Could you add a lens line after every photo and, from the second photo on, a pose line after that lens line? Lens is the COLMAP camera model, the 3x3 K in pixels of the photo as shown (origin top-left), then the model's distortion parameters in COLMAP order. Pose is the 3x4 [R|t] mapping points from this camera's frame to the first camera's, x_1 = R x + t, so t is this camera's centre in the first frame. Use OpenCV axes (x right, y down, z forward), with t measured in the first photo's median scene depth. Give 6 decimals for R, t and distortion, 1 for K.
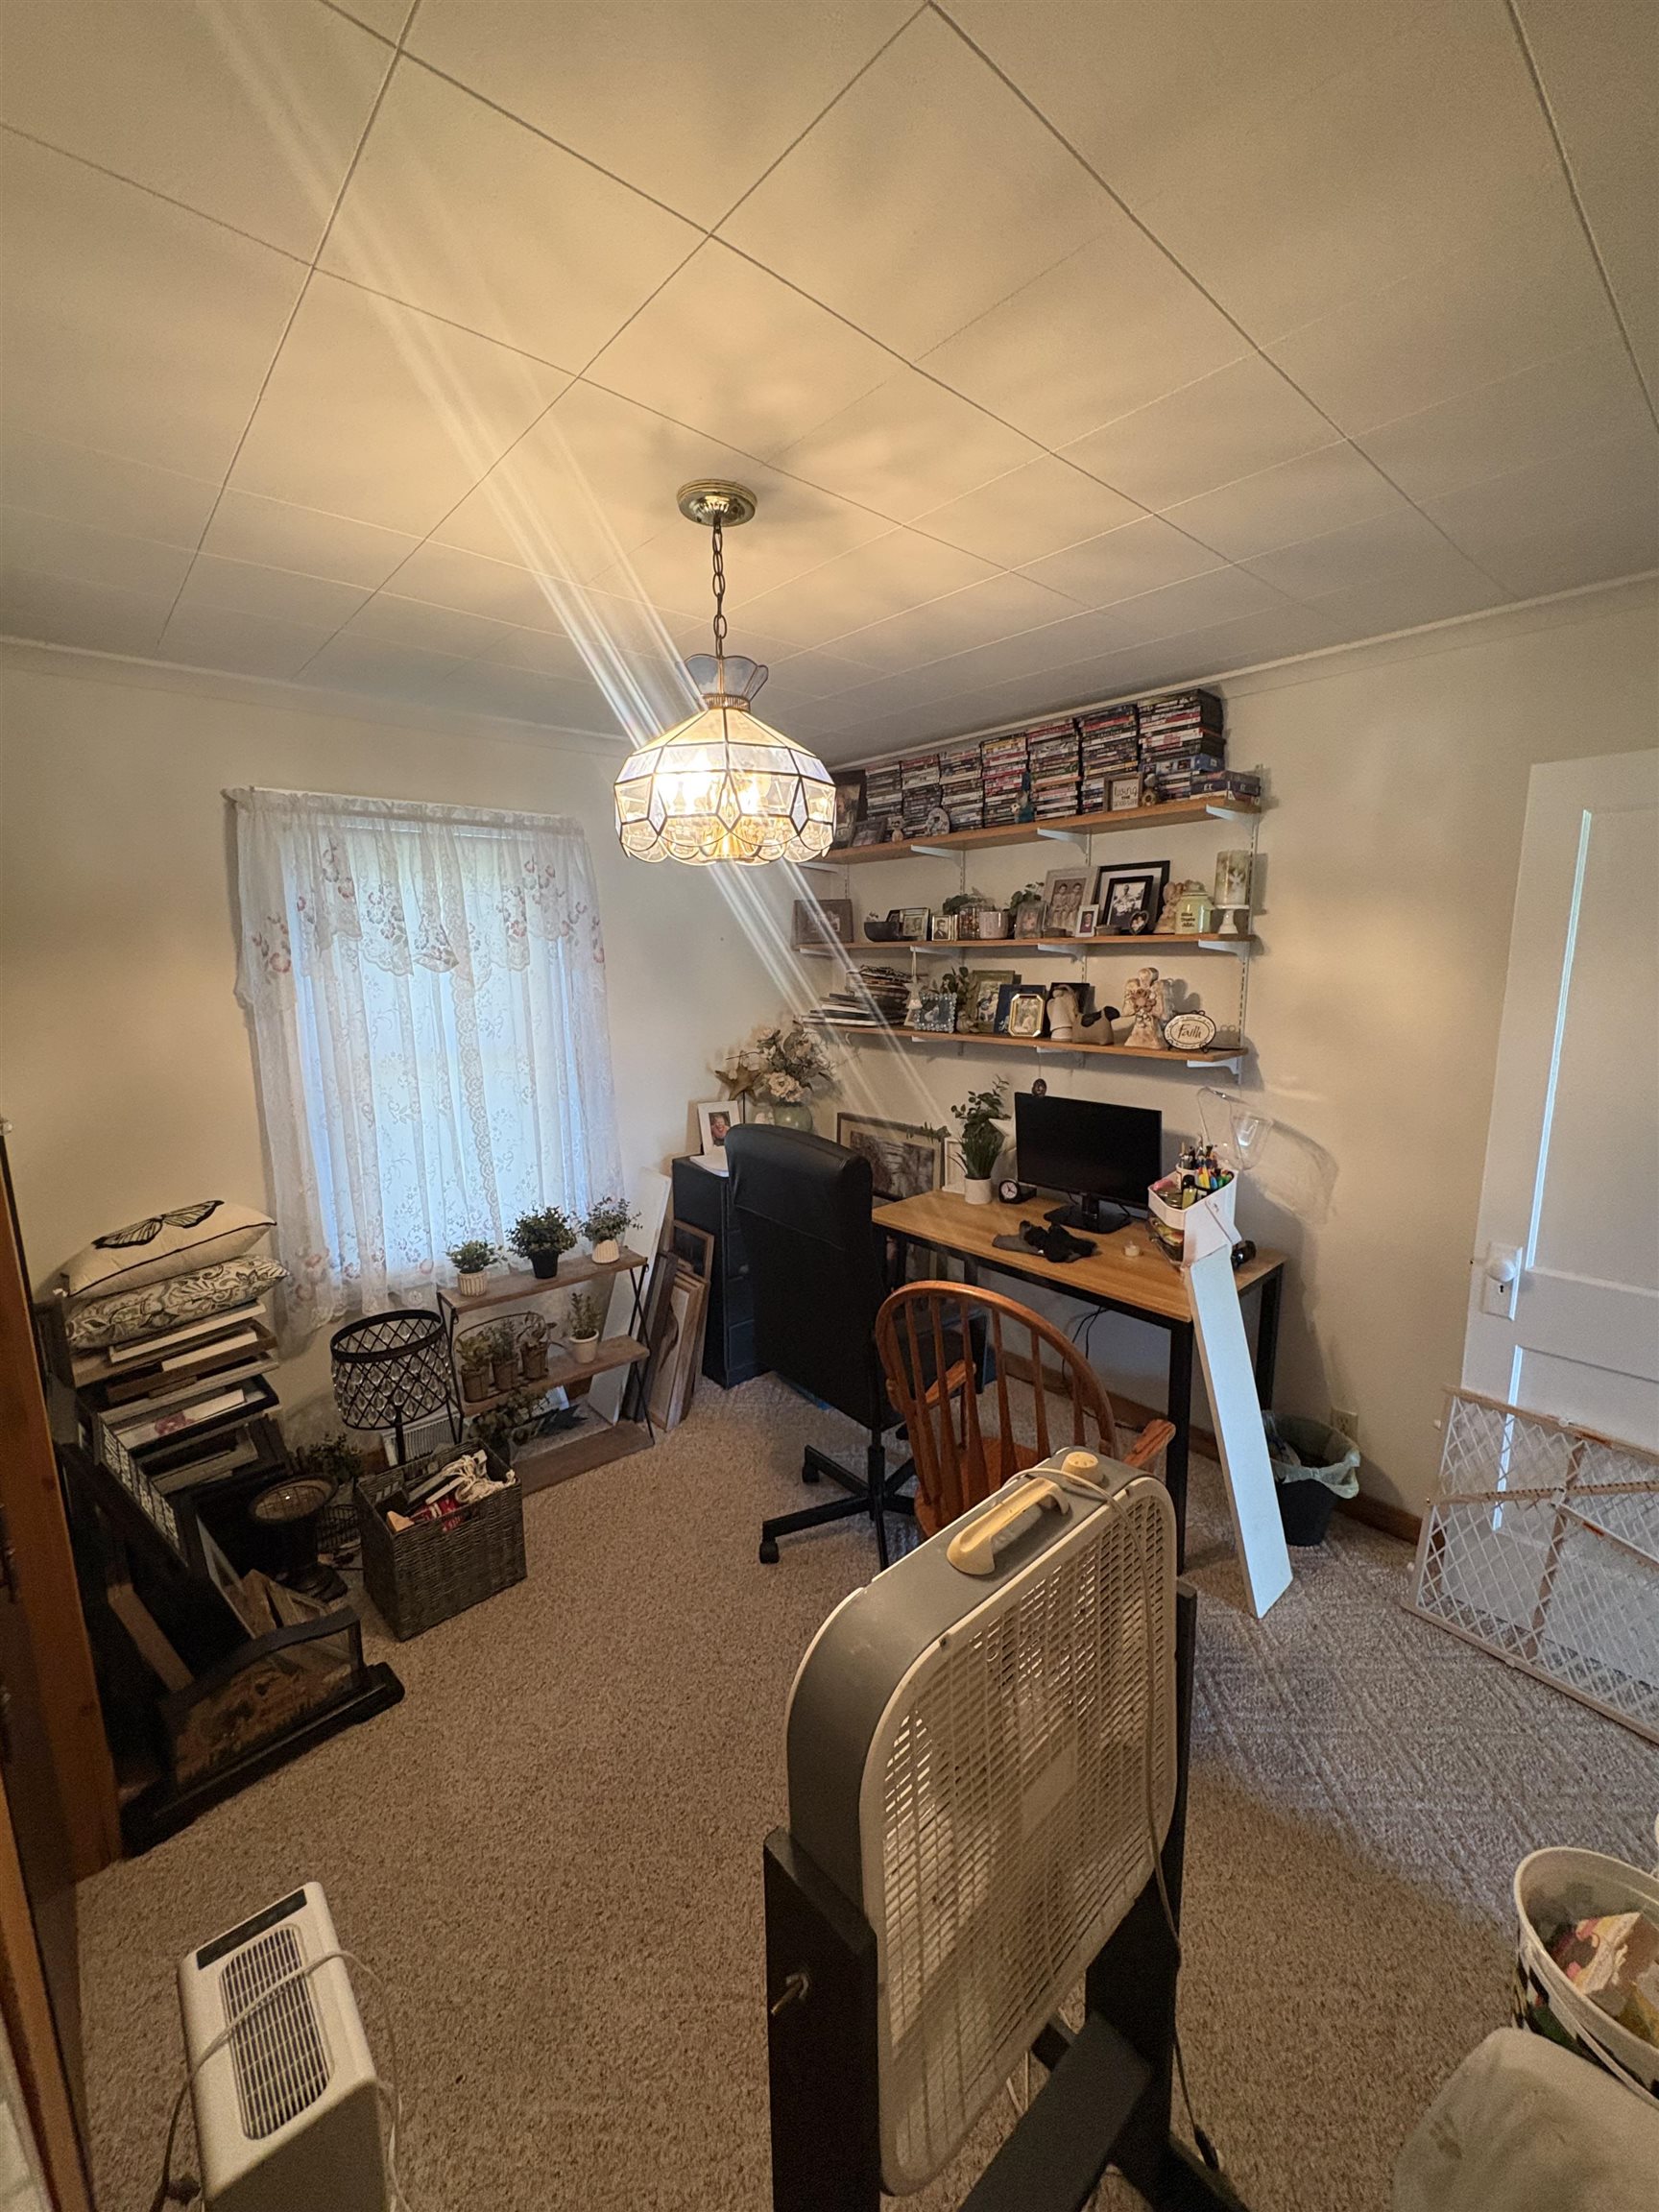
lens RADIAL K [[881.3, 0, 819.4], [0, 881.3, 1097.2], [0, 0, 1]] dist [-0.000362, -0.000003]
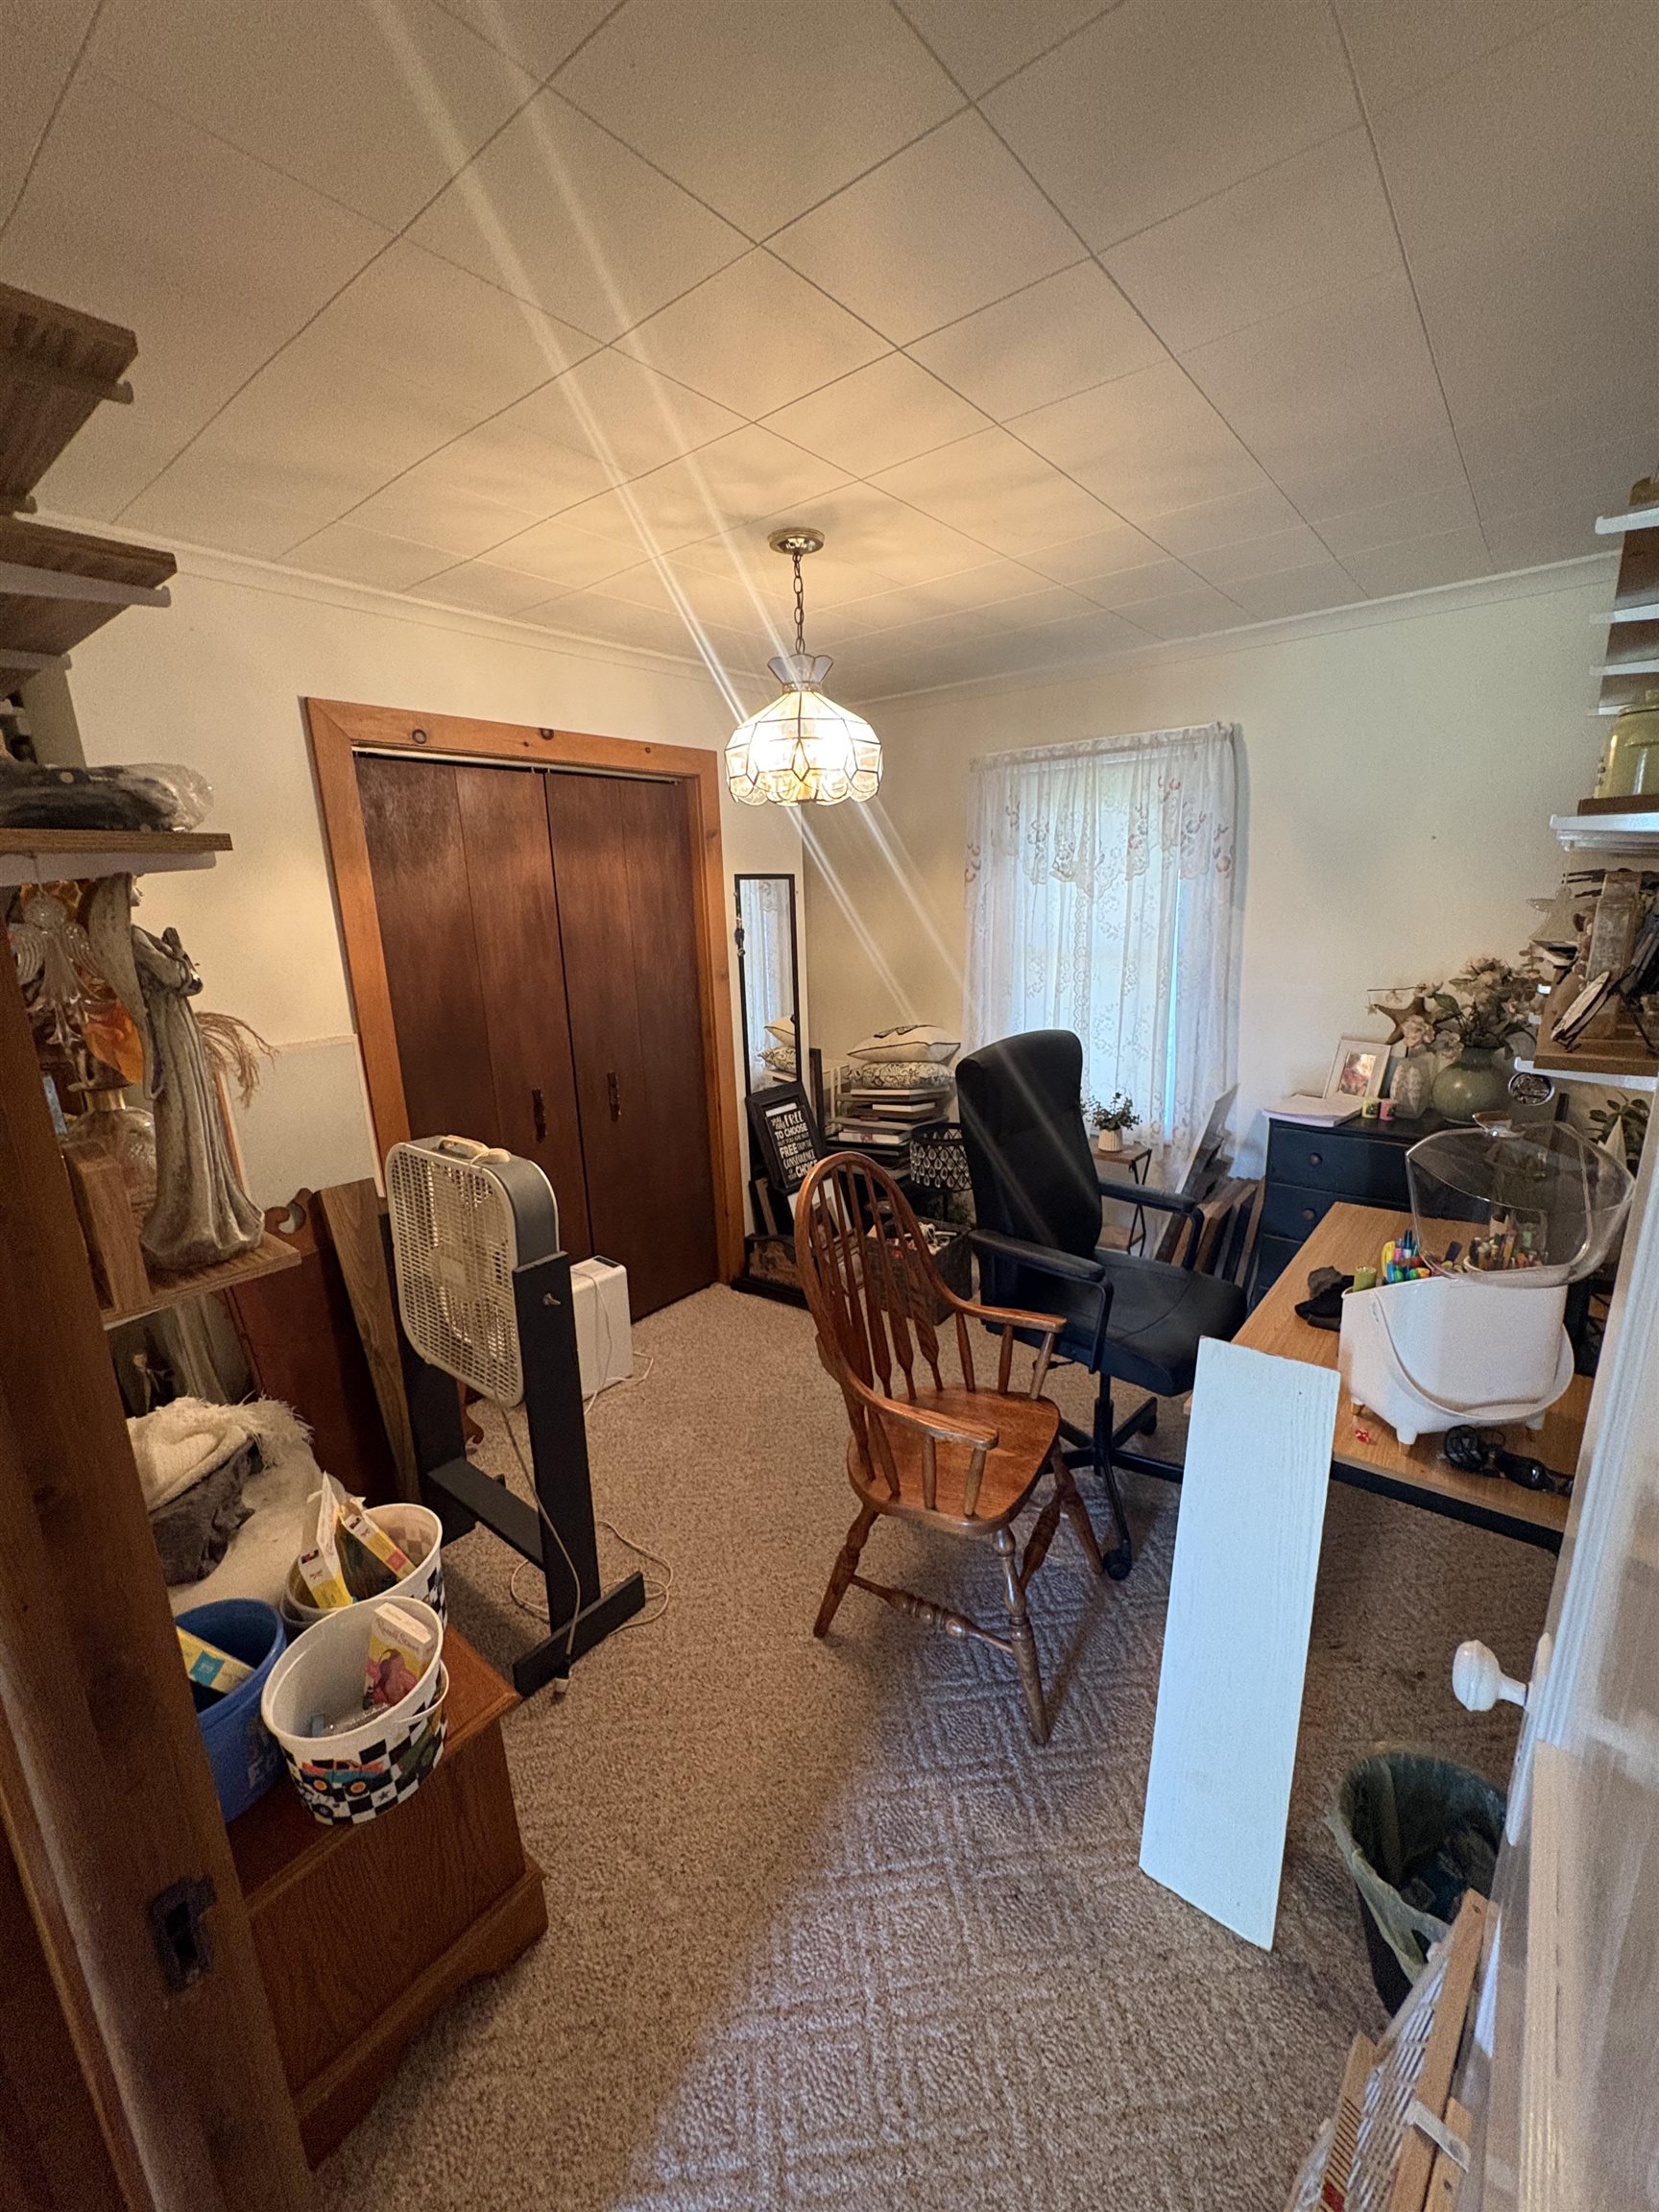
lens RADIAL K [[881.3, 0, 817.5], [0, 881.3, 1111.5], [0, 0, 1]] dist [-0.000362, -0.000003]
pose [[0.161253, 0.241763, -0.956843, 0.838914], [-0.145381, 0.964773, 0.219266, -0.053519], [0.976147, 0.103749, 0.190720, 0.482729]]
